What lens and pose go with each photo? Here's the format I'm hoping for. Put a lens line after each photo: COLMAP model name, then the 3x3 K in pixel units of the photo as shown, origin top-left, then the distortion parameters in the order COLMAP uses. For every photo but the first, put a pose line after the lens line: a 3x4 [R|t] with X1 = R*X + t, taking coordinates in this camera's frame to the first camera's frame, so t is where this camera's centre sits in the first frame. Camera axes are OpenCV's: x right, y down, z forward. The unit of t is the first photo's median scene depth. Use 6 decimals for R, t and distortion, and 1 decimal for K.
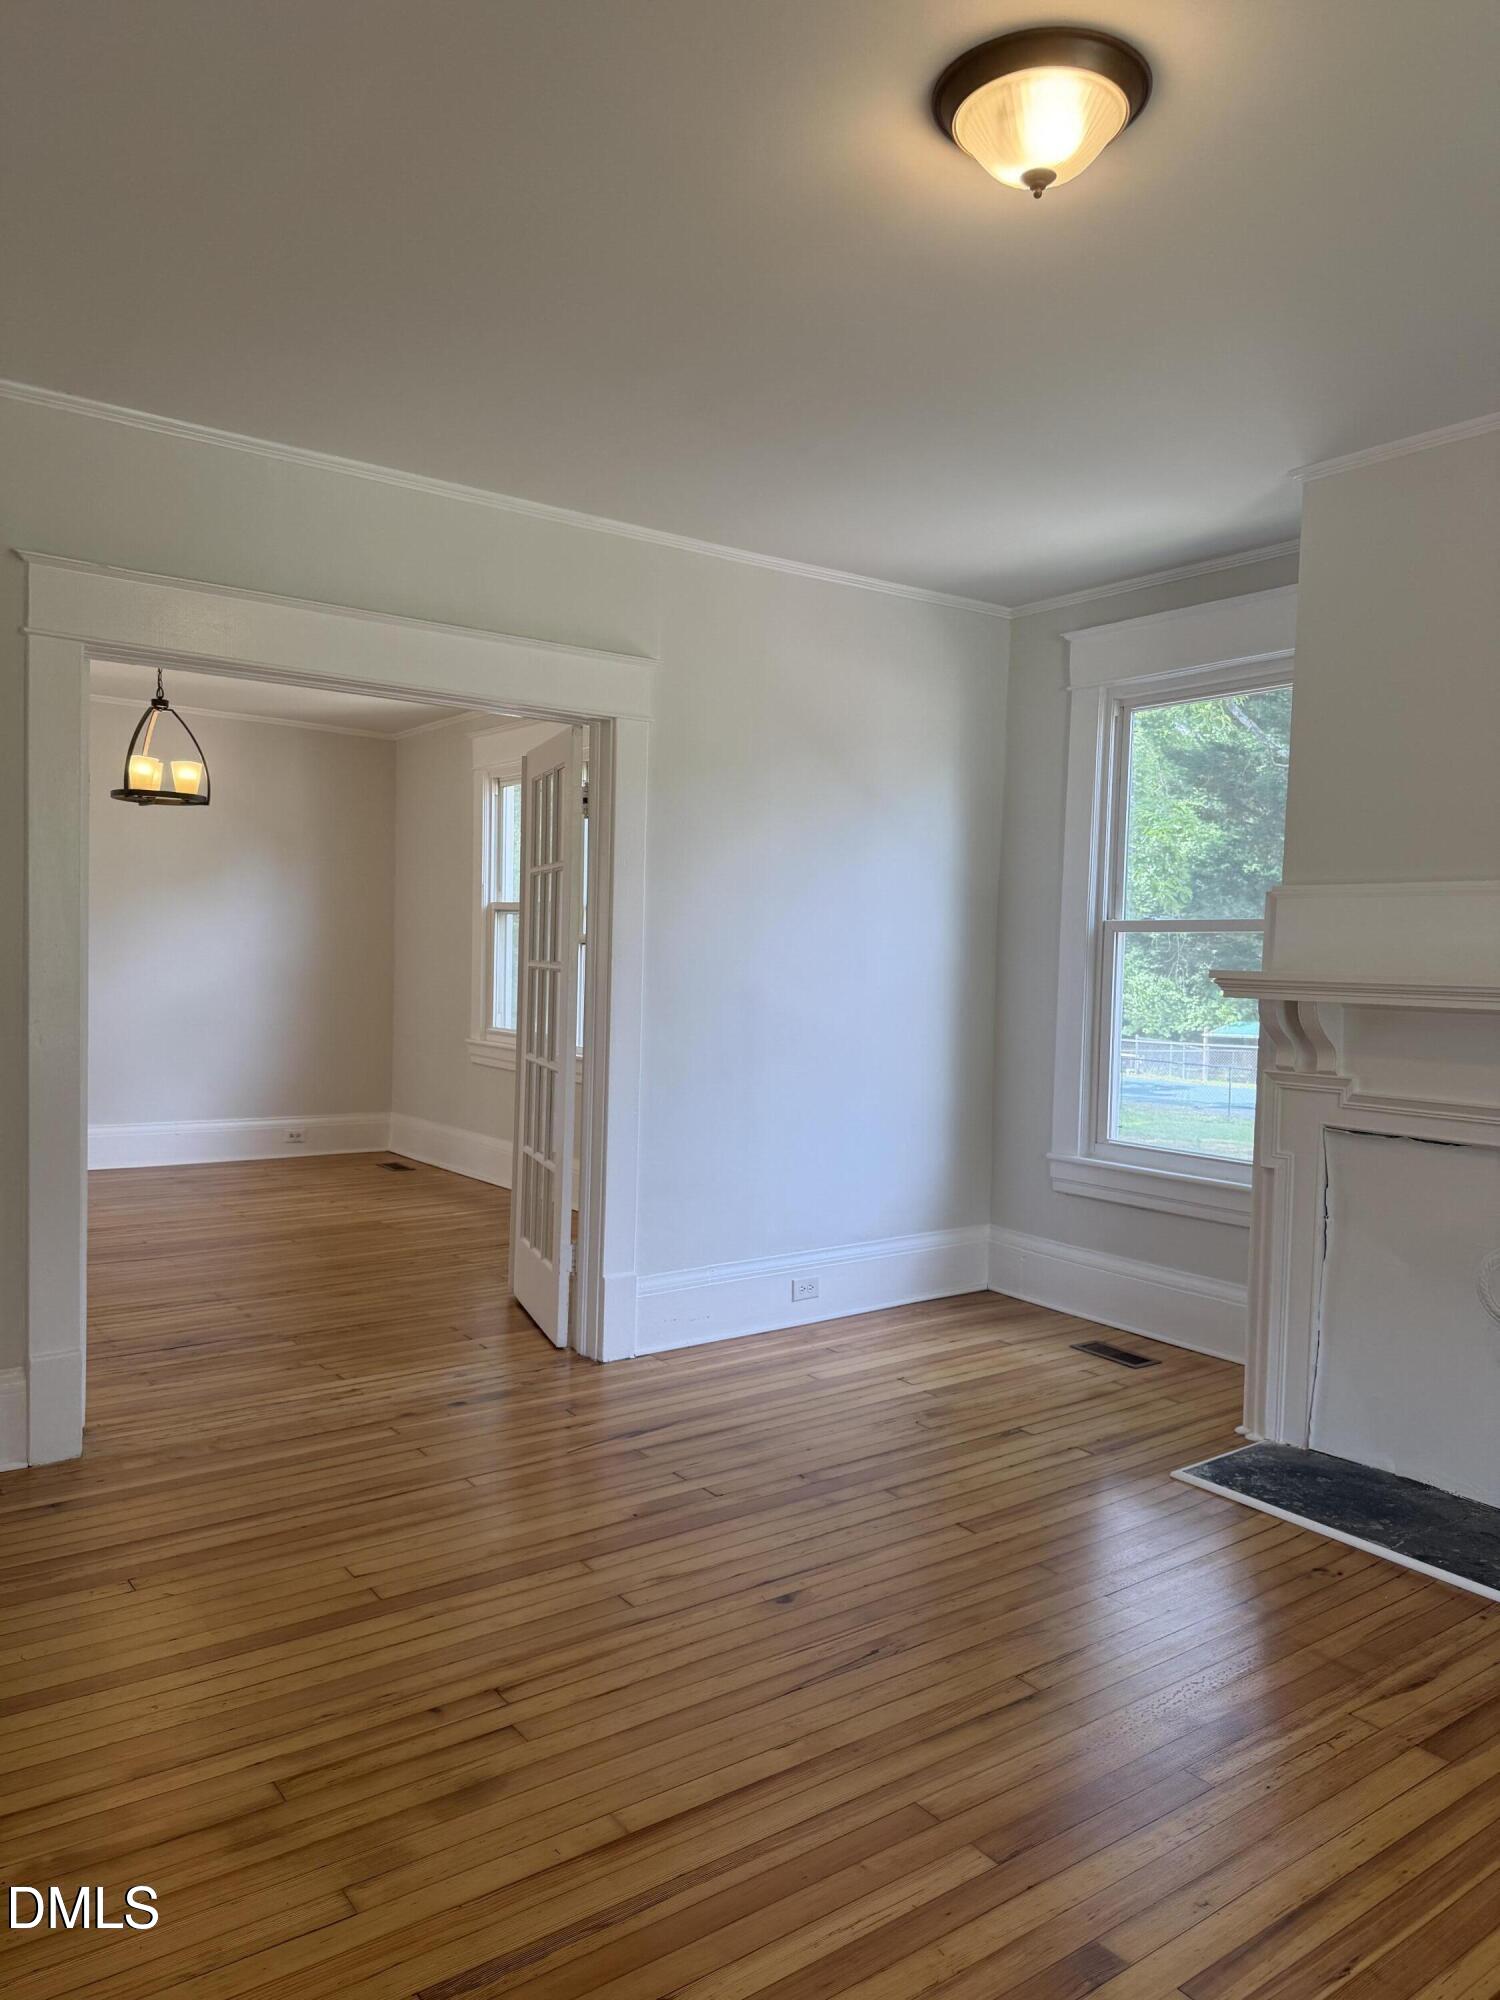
lens RADIAL K [[1406.6, 0, 766.1], [0, 1406.6, 979.2], [0, 0, 1]] dist [0.060330, -0.072676]
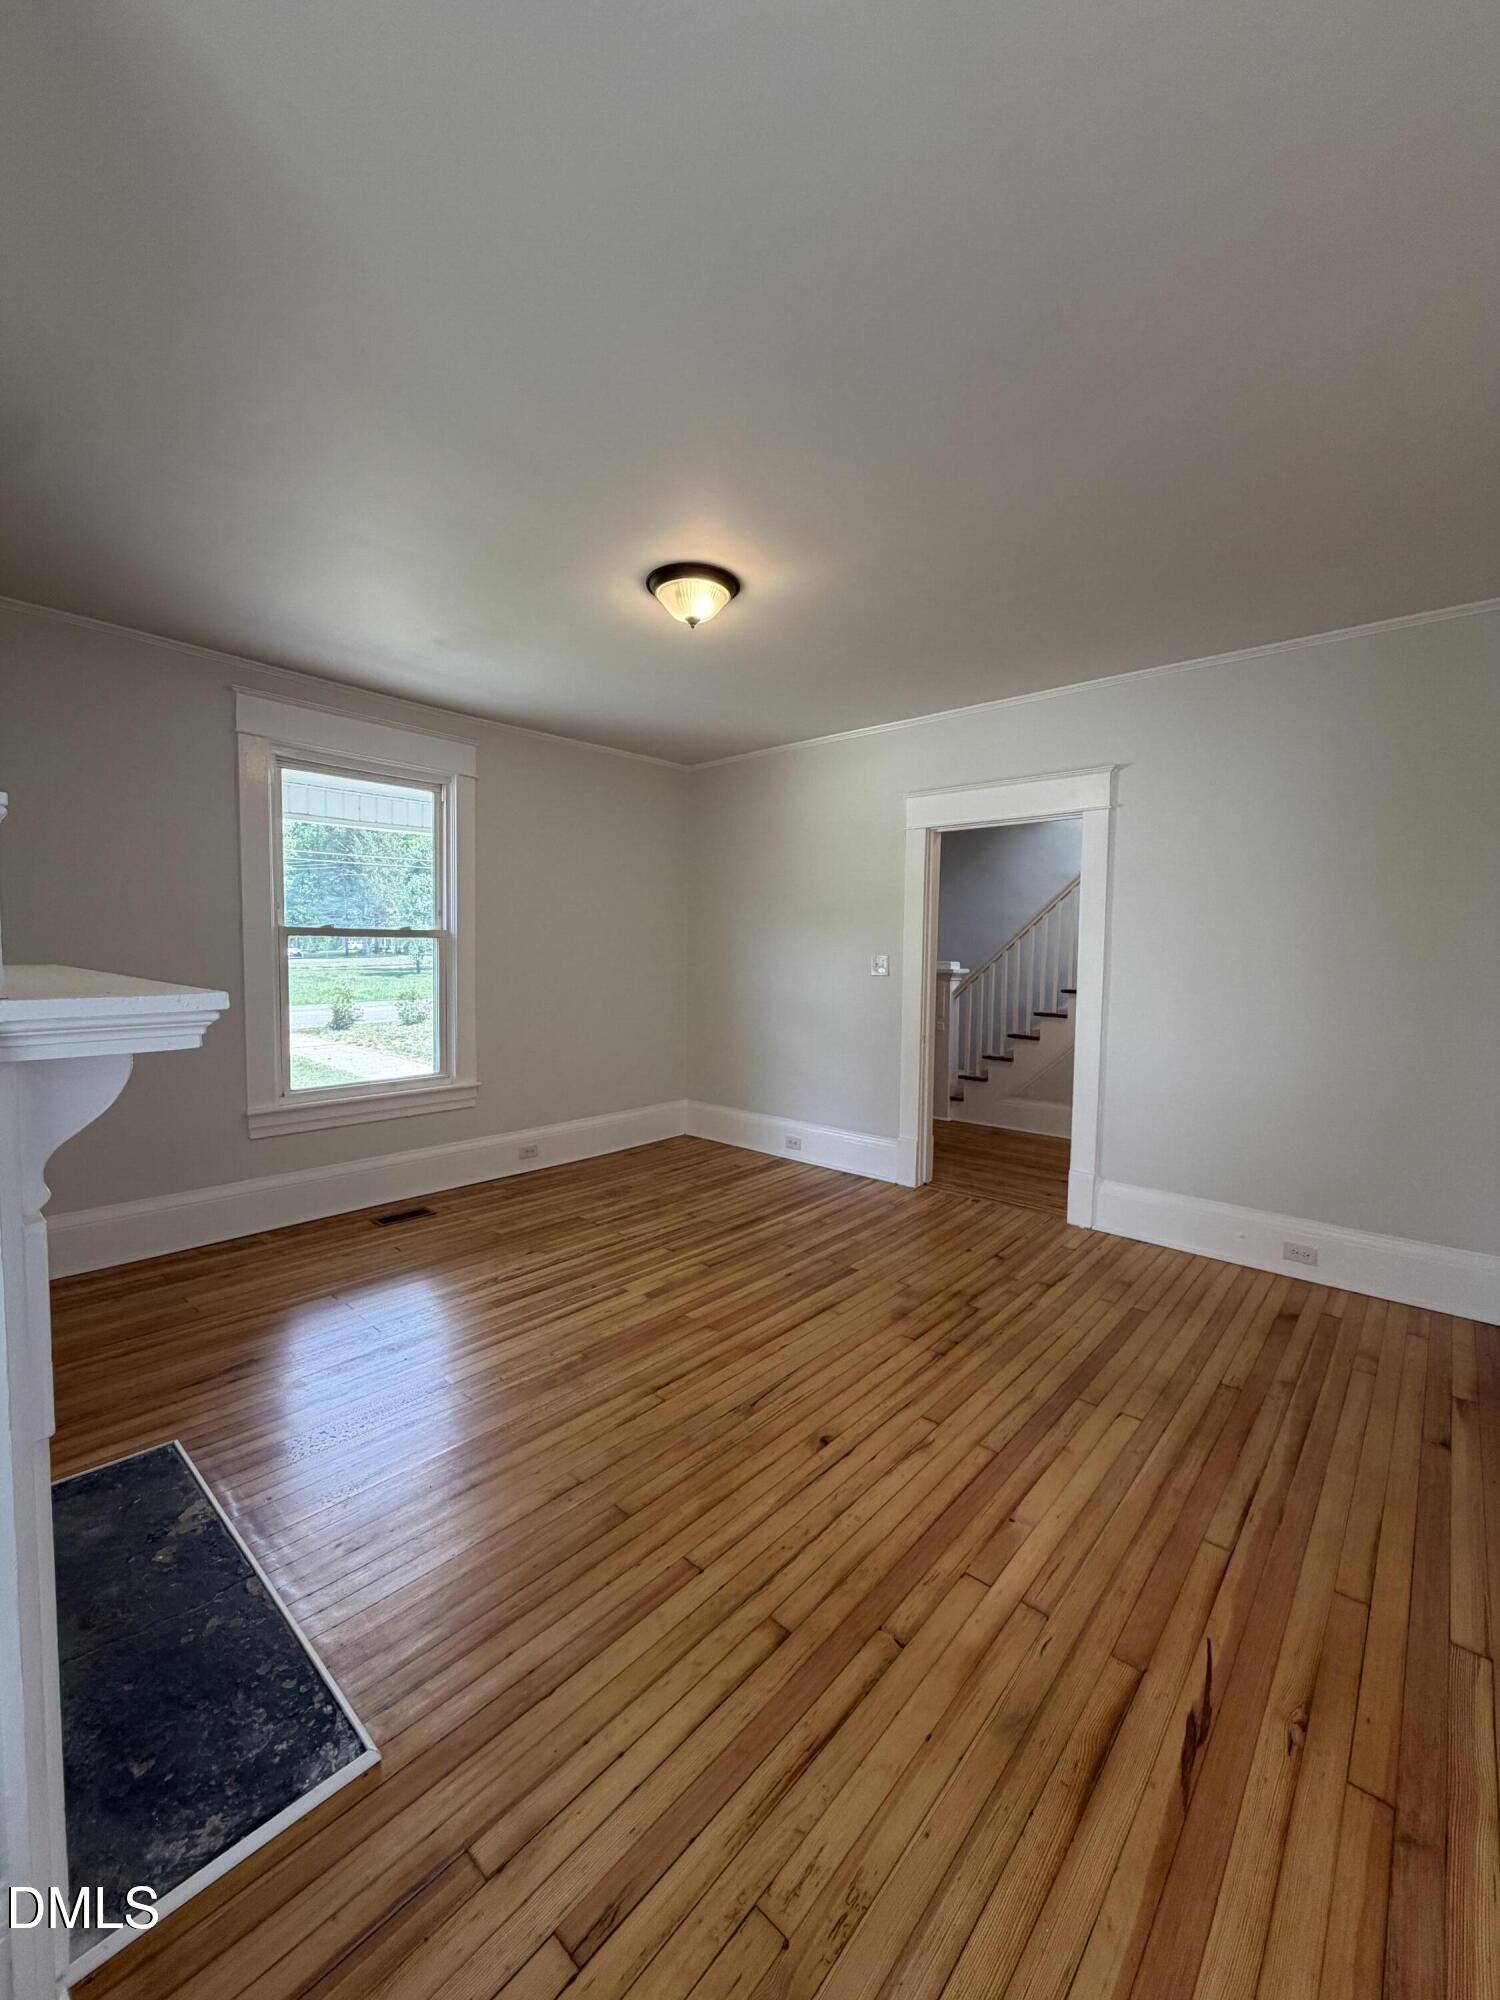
lens RADIAL K [[803.4, 0, 752.2], [0, 803.4, 993.4], [0, 0, 1]] dist [-0.000399, 0.000804]
pose [[-0.978710, -0.026145, -0.203574, 0.188135], [-0.041666, 0.996510, 0.072335, -0.032476], [0.200972, 0.079277, -0.976384, 1.278352]]
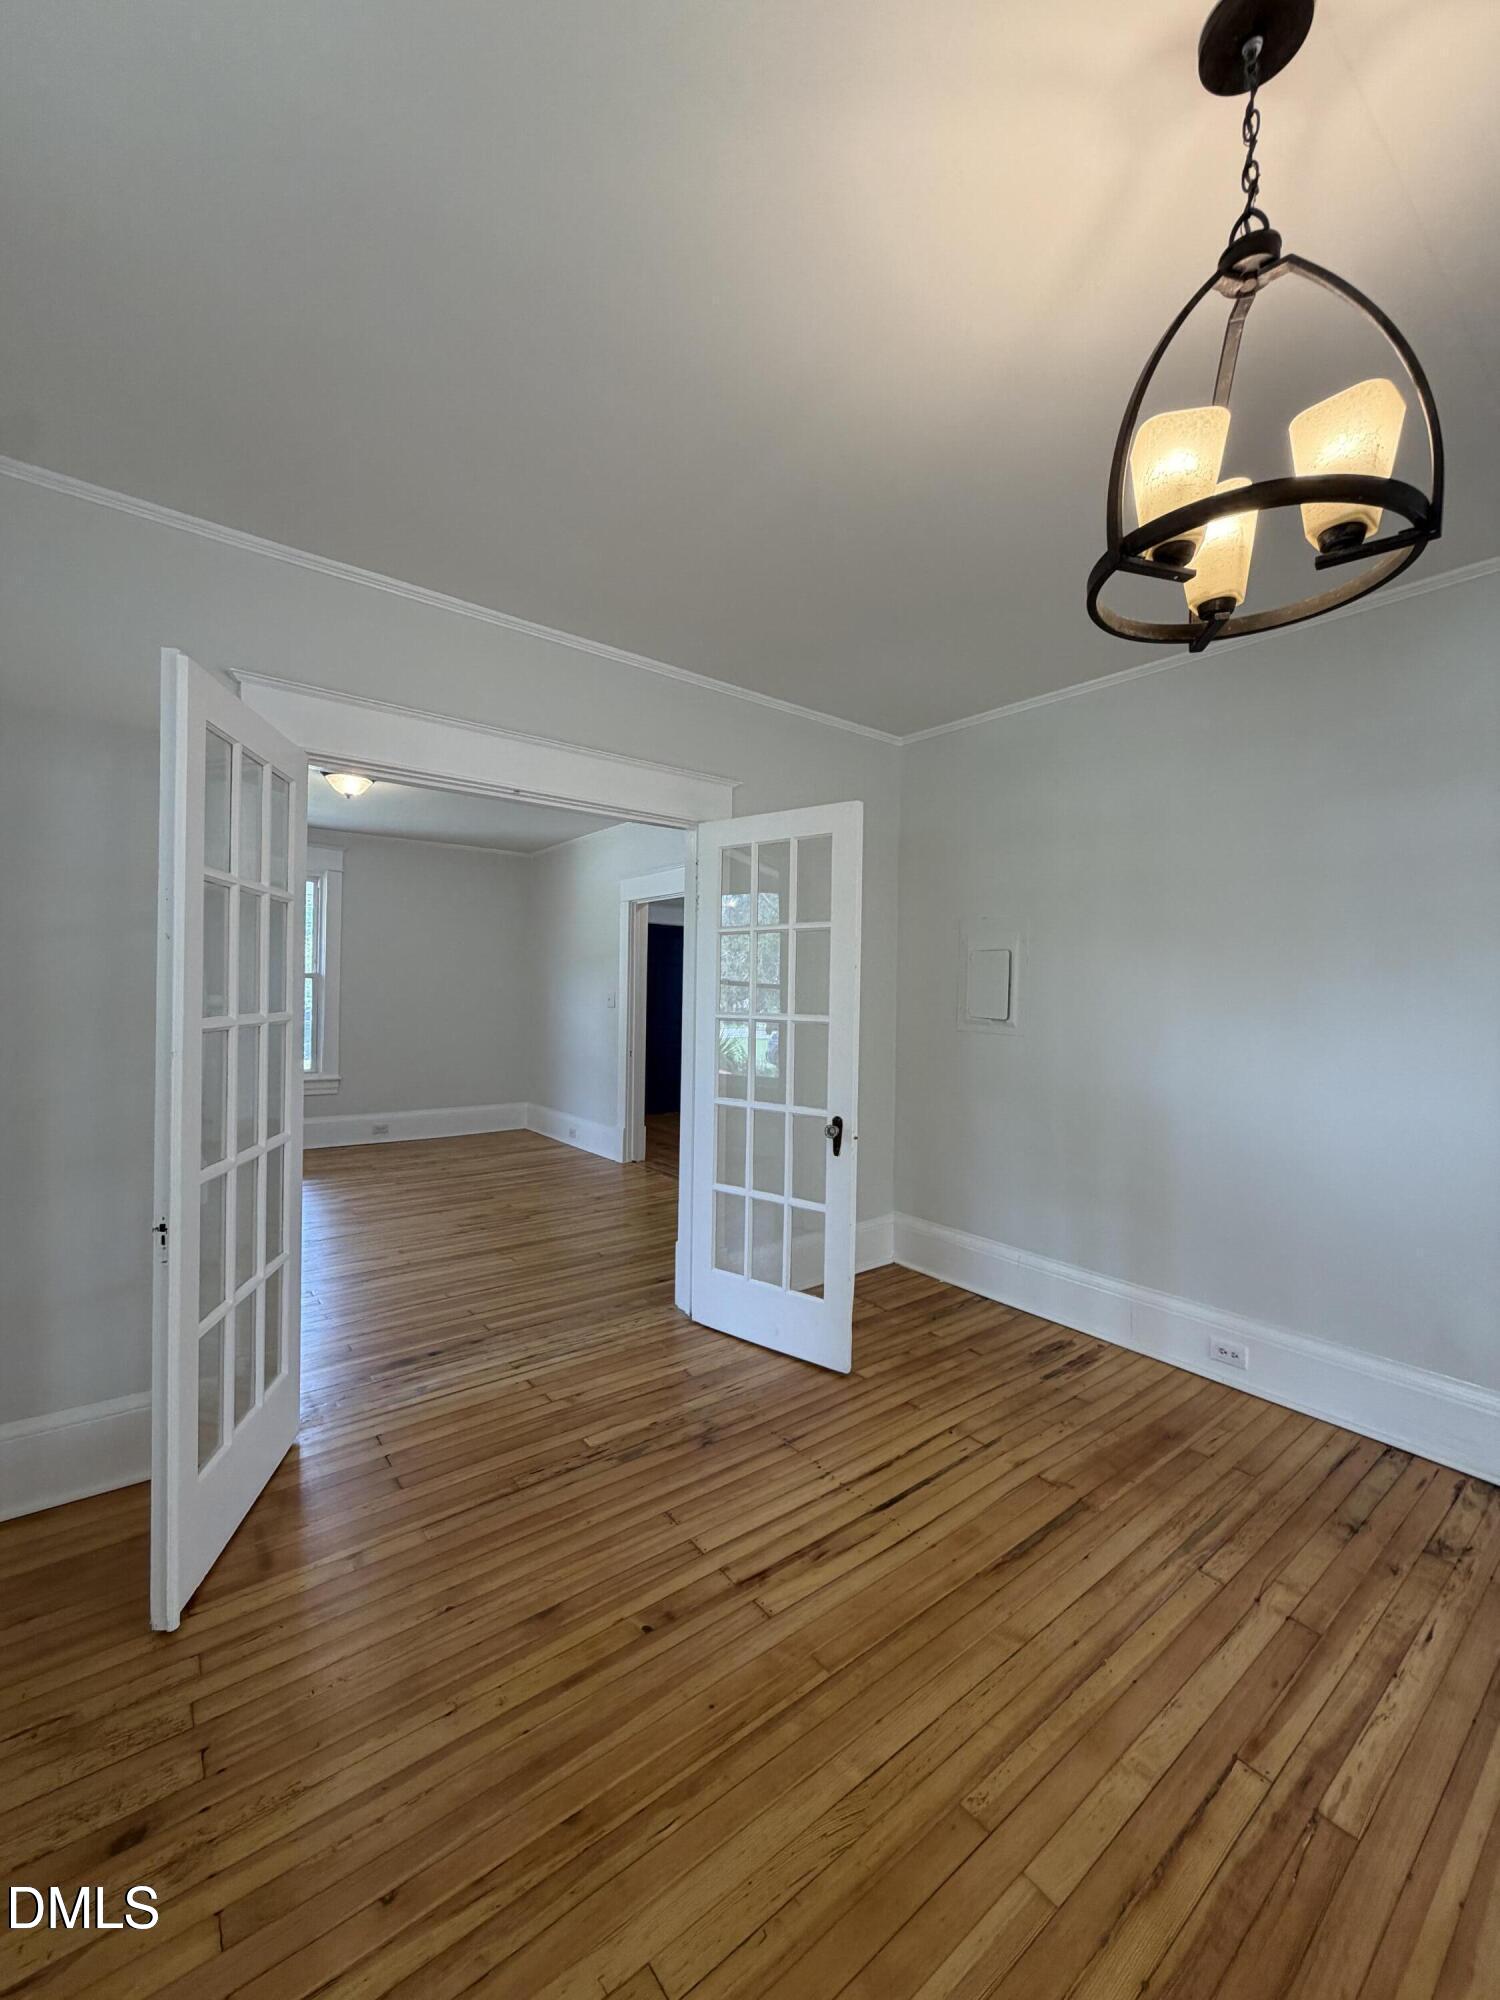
lens RADIAL K [[803.4, 0, 750.2], [0, 803.4, 983.9], [0, 0, 1]] dist [-0.000399, 0.000804]
pose [[-0.998756, -0.045391, -0.020634, -0.489967], [-0.045526, 0.998944, 0.006107, -0.050375], [0.020336, 0.007038, -0.999768, 1.793133]]
